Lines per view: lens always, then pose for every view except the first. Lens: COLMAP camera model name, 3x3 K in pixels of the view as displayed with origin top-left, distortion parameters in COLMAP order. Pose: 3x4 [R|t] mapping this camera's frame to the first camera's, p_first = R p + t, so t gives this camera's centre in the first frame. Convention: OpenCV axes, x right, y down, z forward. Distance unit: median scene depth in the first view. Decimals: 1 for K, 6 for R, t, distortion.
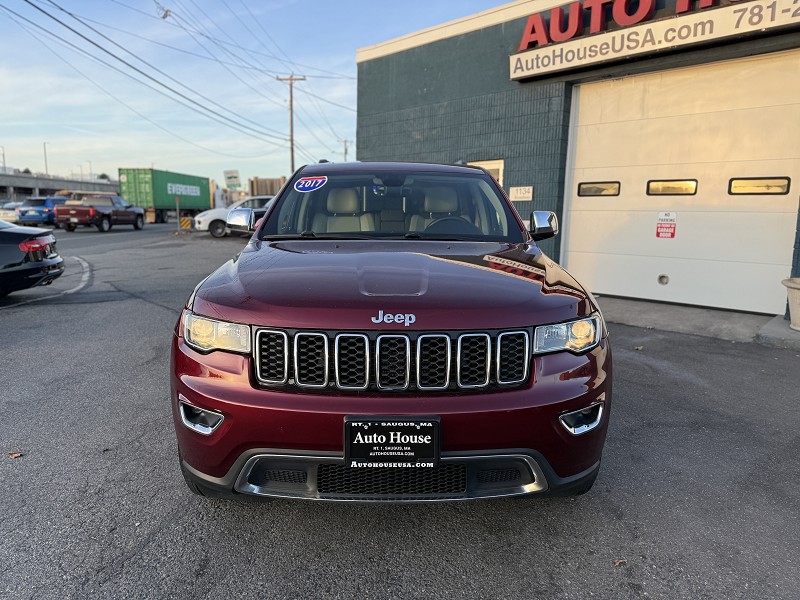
lens RADIAL K [[579.2, 0, 400.0], [0, 579.2, 300.0], [0, 0, 1]] dist [0.003286, -0.001596]
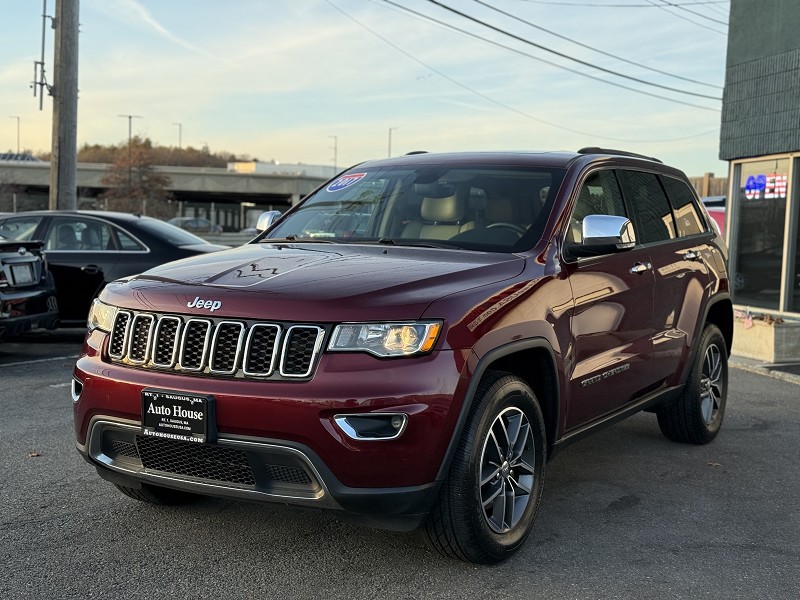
lens RADIAL K [[1135.0, 0, 400.0], [0, 1135.0, 300.0], [0, 0, 1]] dist [0.006834, 0.005414]
pose [[0.848087, 0.039684, -0.528369, 1.443275], [-0.091490, 0.993181, -0.072256, 0.146813], [0.521899, 0.109620, 0.845934, -0.586307]]
